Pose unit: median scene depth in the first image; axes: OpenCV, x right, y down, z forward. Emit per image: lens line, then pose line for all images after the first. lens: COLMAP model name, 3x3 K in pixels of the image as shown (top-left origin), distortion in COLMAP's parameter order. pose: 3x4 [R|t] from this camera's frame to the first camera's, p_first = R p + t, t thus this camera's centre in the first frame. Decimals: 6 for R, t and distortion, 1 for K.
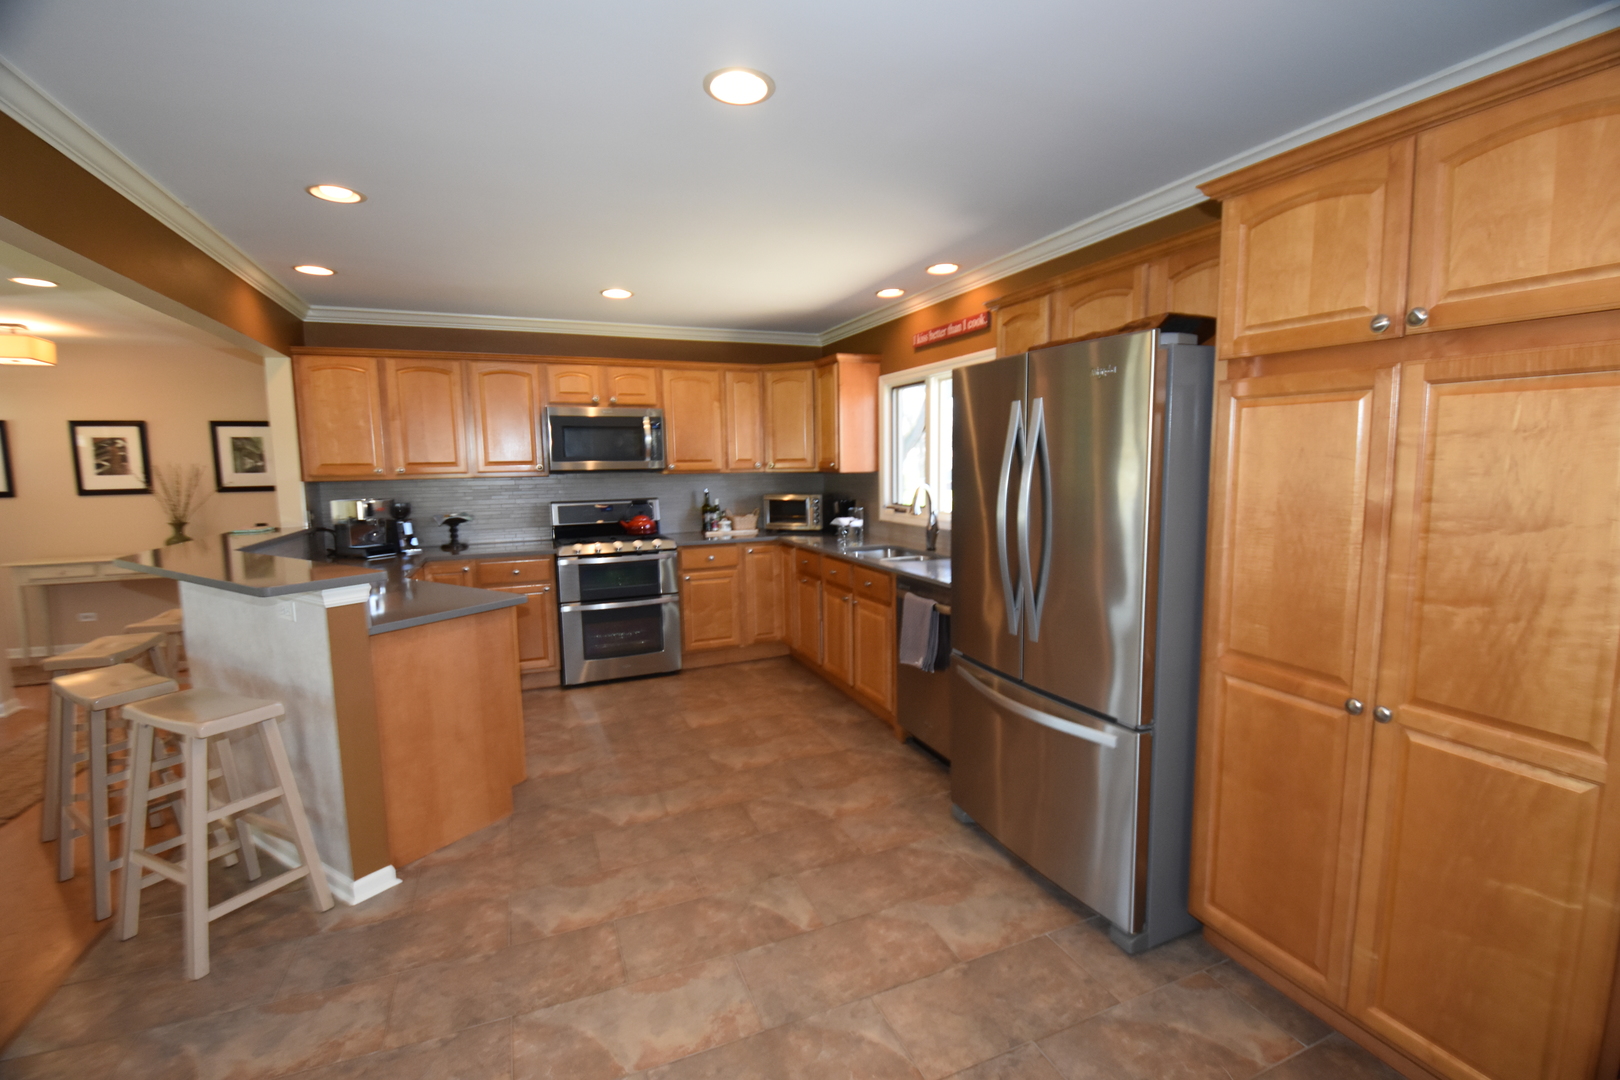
lens RADIAL K [[726.2, 0, 812.2], [0, 726.2, 547.8], [0, 0, 1]] dist [-0.000200, -0.019594]
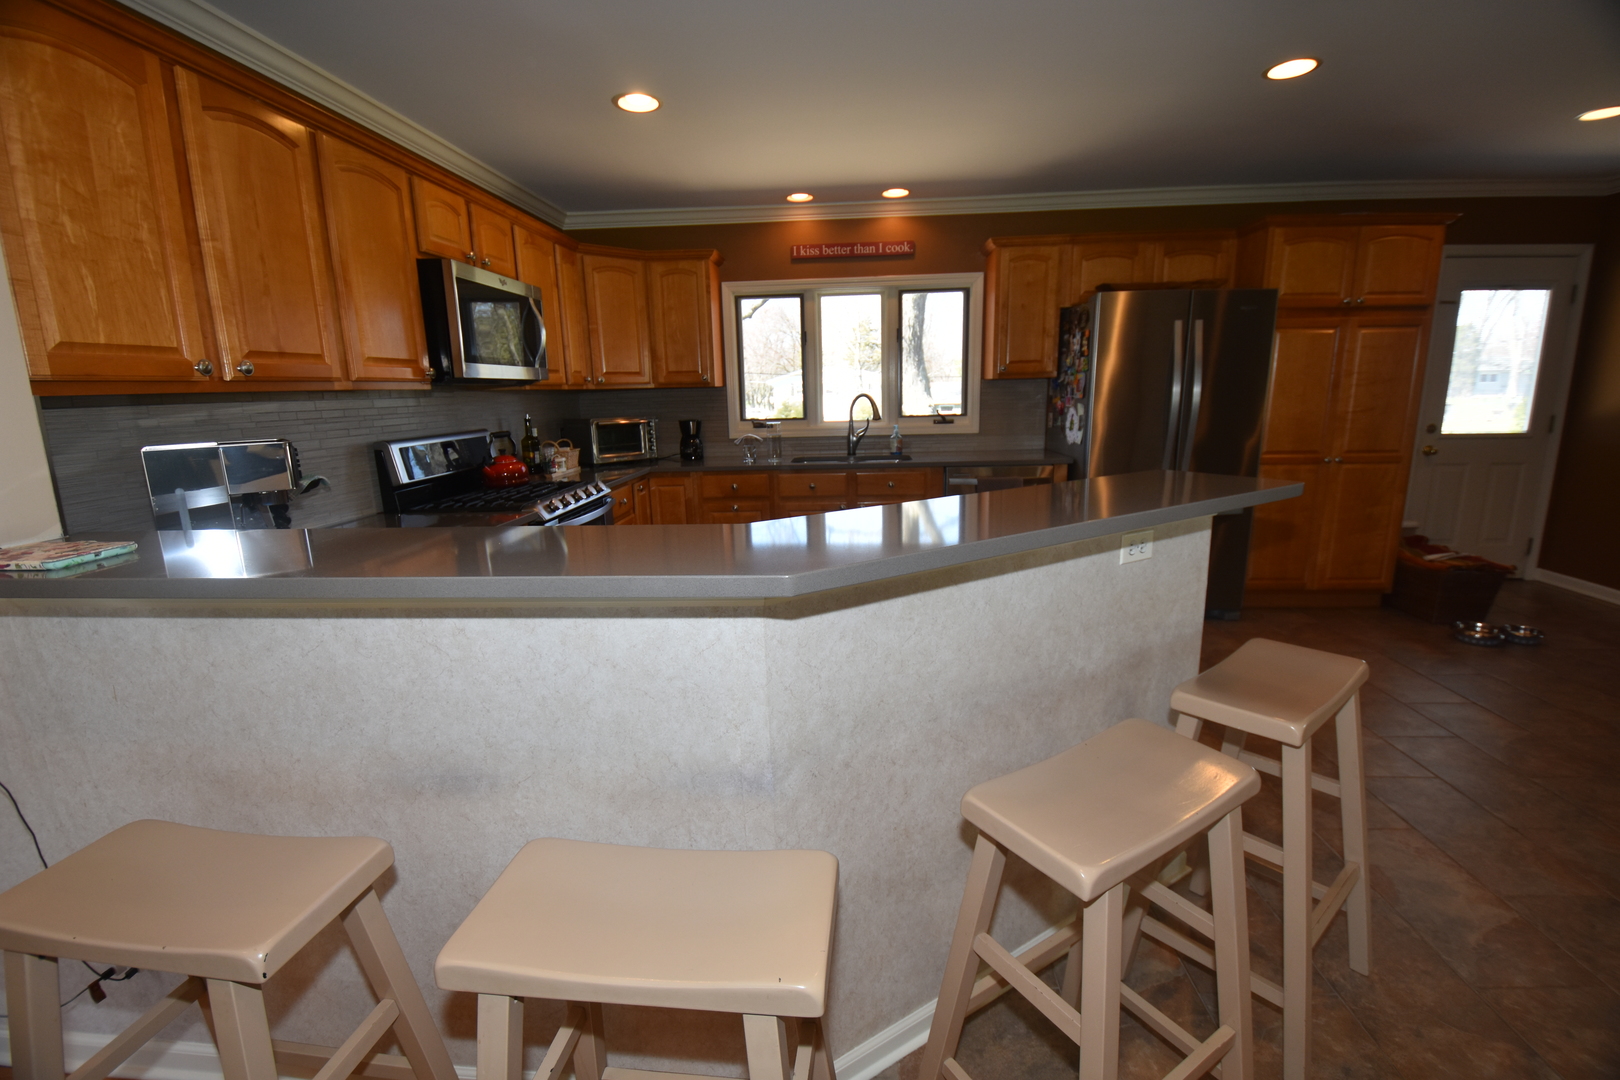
lens RADIAL K [[726.2, 0, 812.2], [0, 726.2, 547.8], [0, 0, 1]] dist [-0.000200, -0.019594]
pose [[0.438232, -0.191020, 0.878330, -0.843383], [0.128198, 0.980451, 0.149267, -0.029703], [-0.889673, 0.047187, 0.454154, 0.557557]]
